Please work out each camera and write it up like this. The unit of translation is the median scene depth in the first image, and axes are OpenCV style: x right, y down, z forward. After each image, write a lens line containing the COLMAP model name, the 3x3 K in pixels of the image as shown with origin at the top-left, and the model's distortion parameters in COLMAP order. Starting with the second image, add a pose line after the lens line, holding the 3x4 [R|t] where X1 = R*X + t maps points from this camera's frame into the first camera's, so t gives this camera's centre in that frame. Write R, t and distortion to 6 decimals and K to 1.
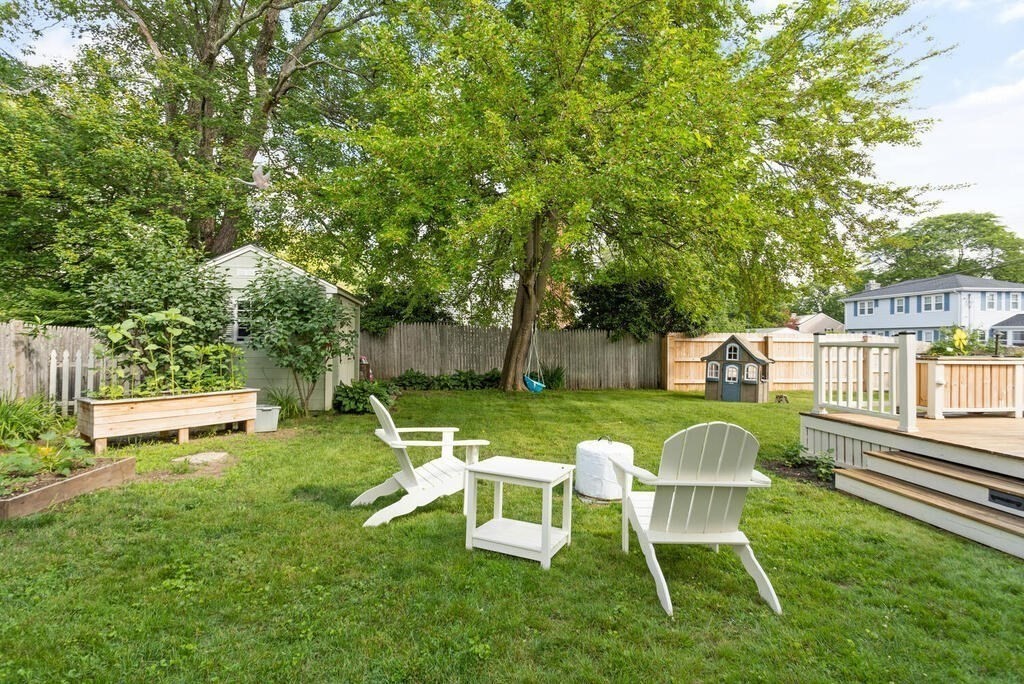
lens RADIAL K [[474.8, 0, 491.7], [0, 474.8, 340.3], [0, 0, 1]] dist [0.000268, 0.000817]
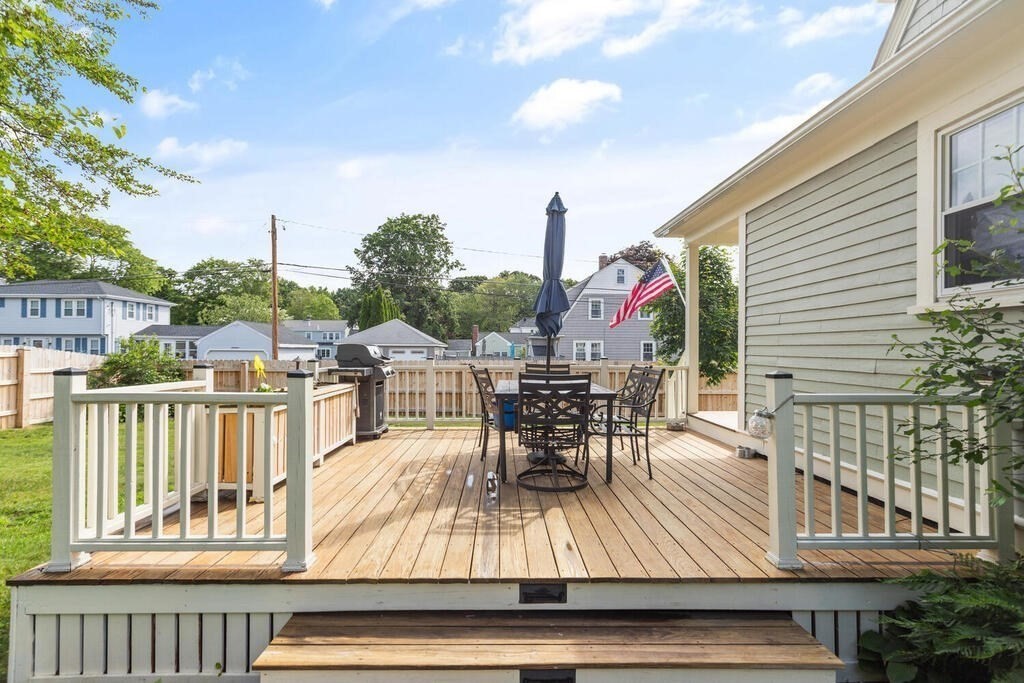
lens RADIAL K [[474.8, 0, 491.7], [0, 474.8, 339.8], [0, 0, 1]] dist [0.000268, 0.000817]
pose [[0.063674, 0.013090, 0.997885, 0.073639], [-0.003704, 0.999910, -0.012881, -0.009469], [-0.997964, -0.002876, 0.063717, 0.149657]]
